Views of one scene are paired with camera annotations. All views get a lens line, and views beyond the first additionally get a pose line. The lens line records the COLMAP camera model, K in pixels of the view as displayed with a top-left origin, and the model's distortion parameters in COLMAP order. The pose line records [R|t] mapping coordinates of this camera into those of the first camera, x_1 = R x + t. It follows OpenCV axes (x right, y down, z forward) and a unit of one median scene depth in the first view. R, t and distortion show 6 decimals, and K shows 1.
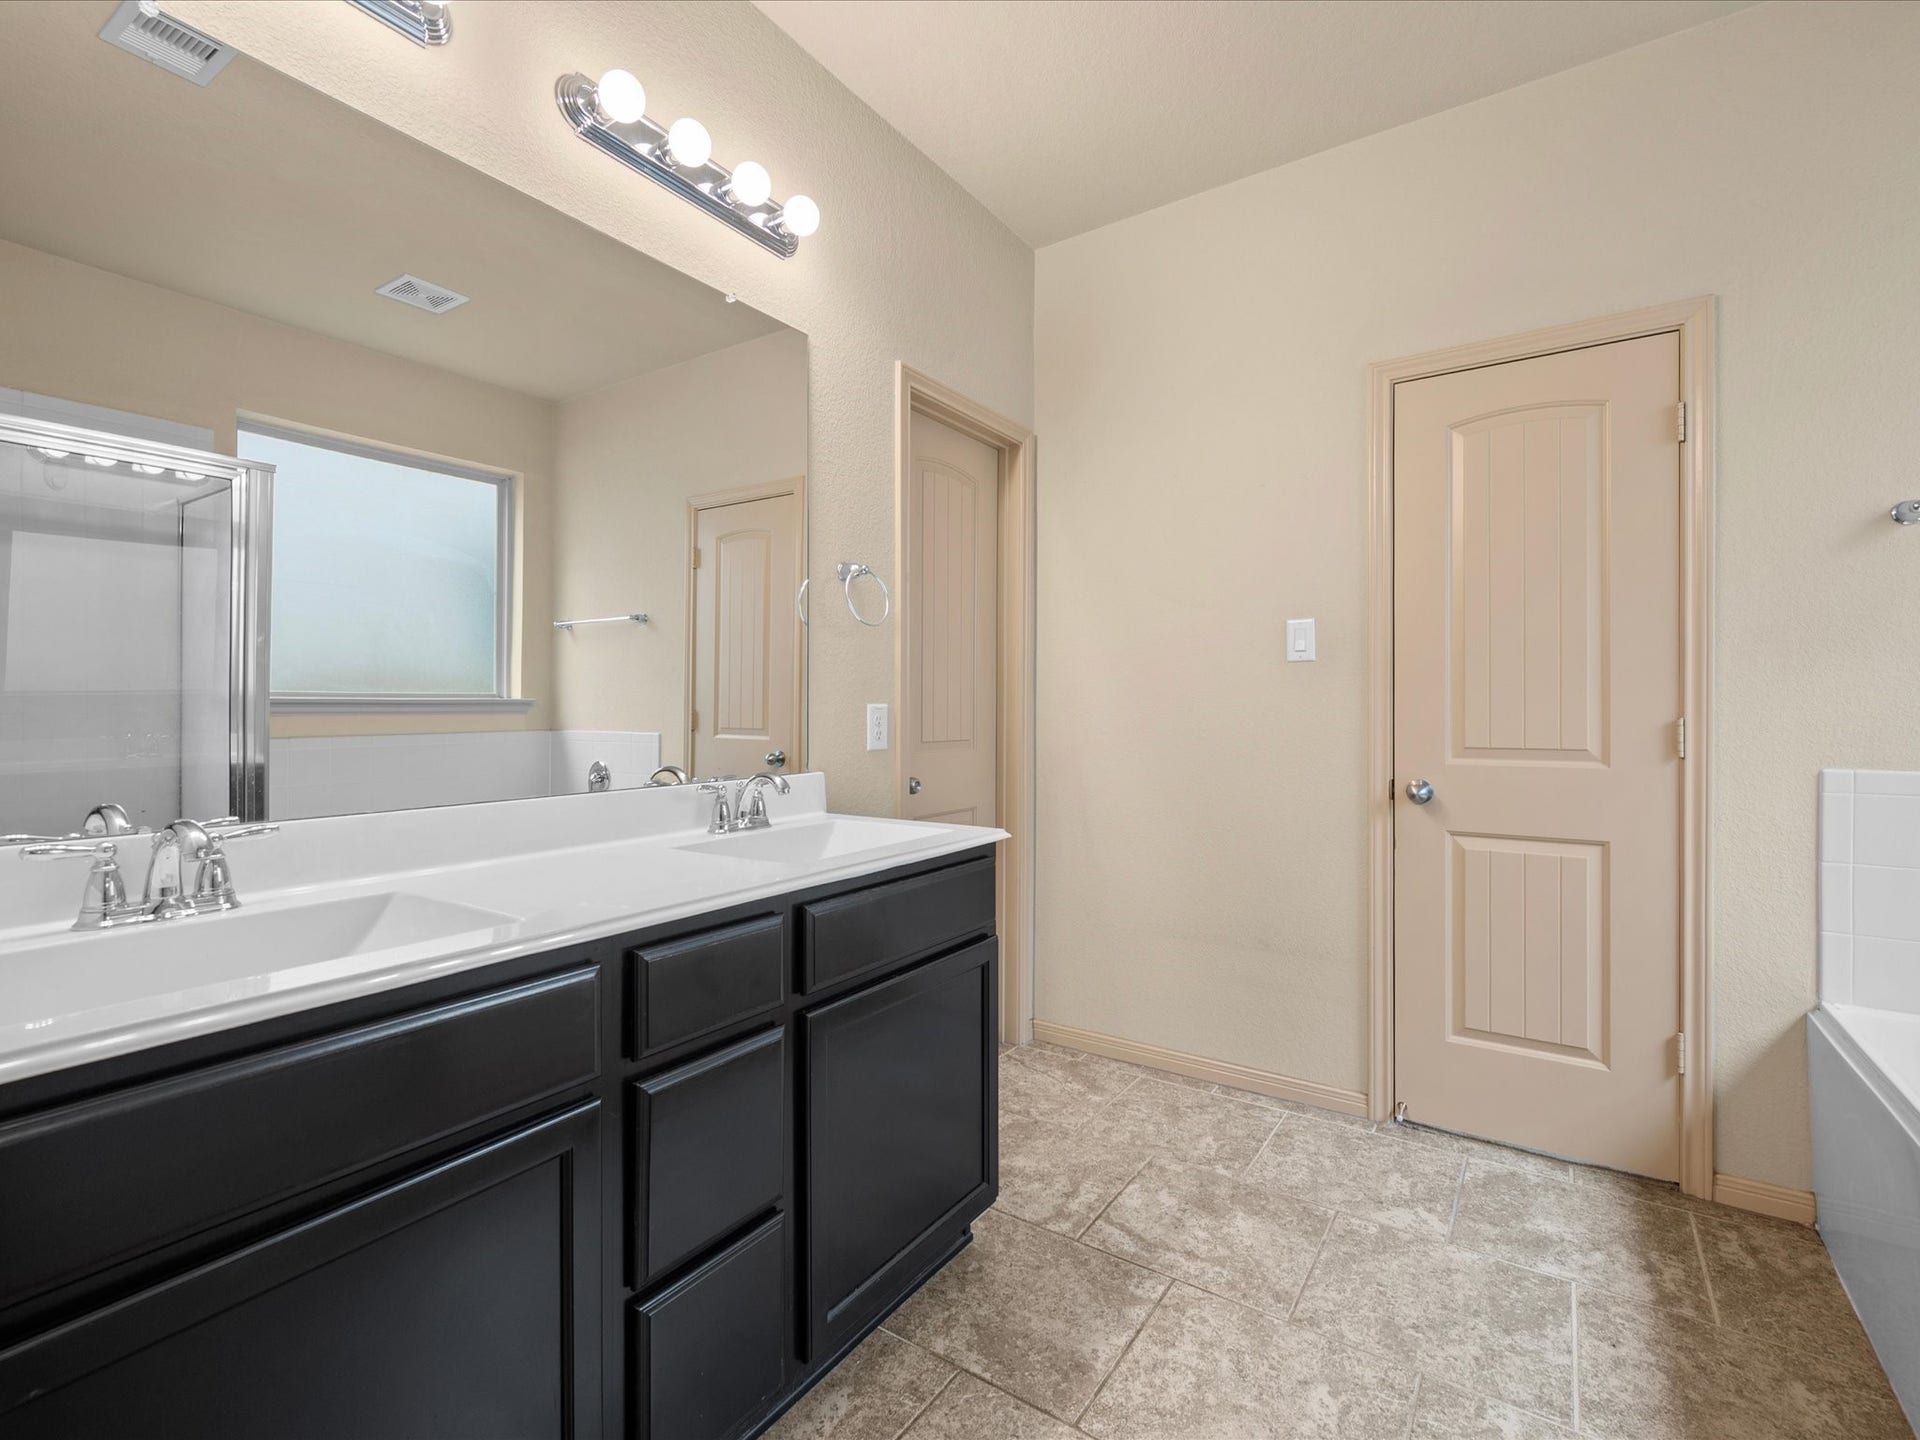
lens RADIAL K [[858.9, 0, 966.7], [0, 858.9, 716.2], [0, 0, 1]] dist [-0.001235, 0.000798]
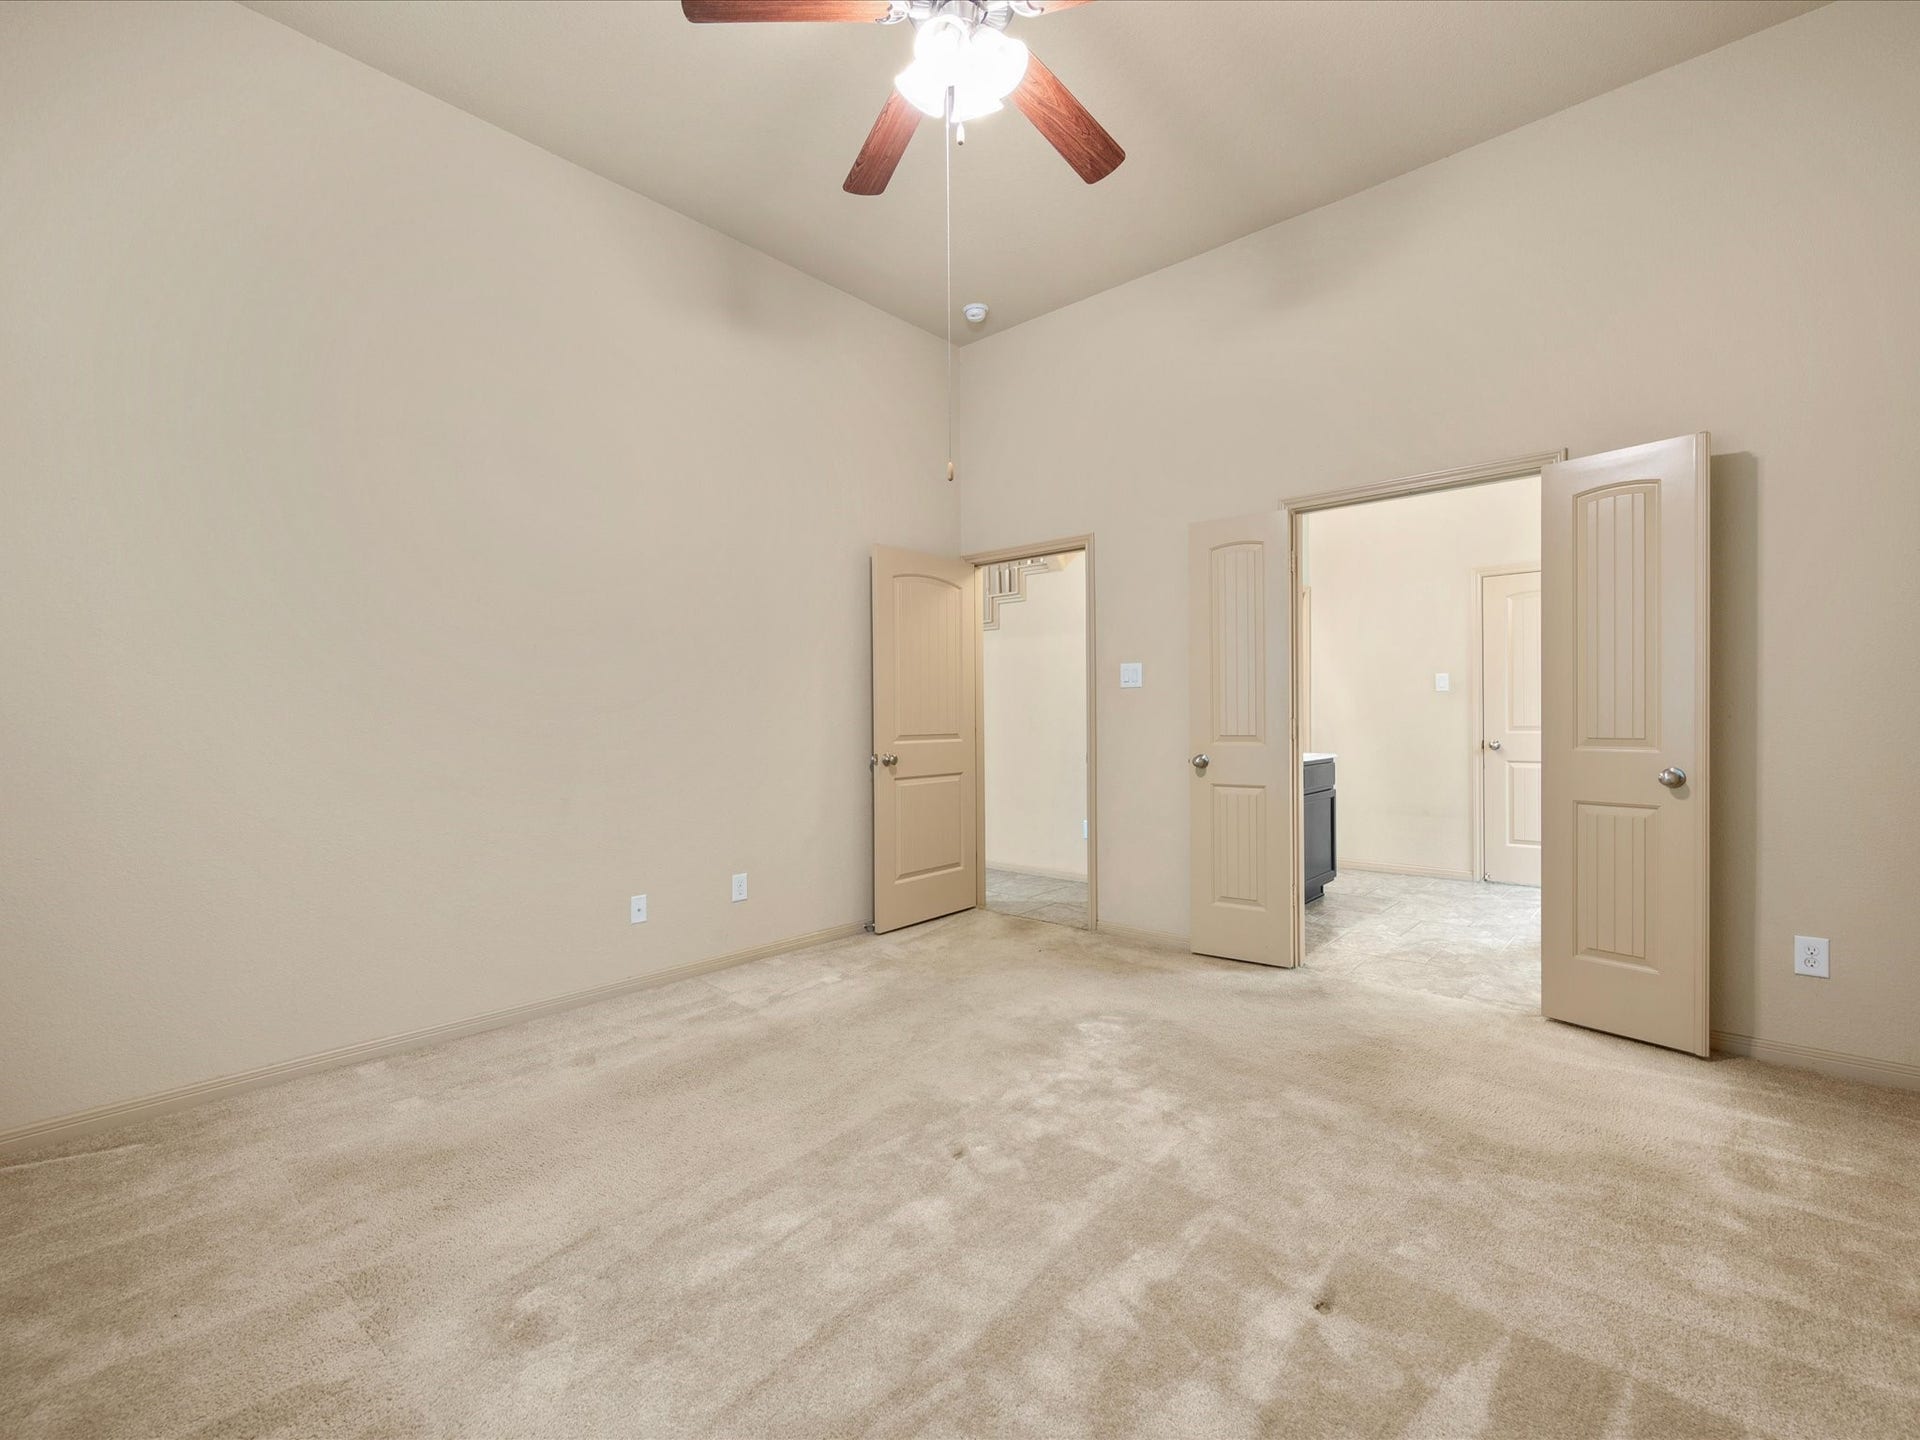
lens RADIAL K [[858.9, 0, 954.3], [0, 858.9, 716.4], [0, 0, 1]] dist [-0.001235, 0.000798]
pose [[0.991863, -0.002063, -0.127295, -0.687777], [0.001283, 0.999980, -0.006207, 0.020420], [0.127305, 0.005994, 0.991845, -1.623073]]
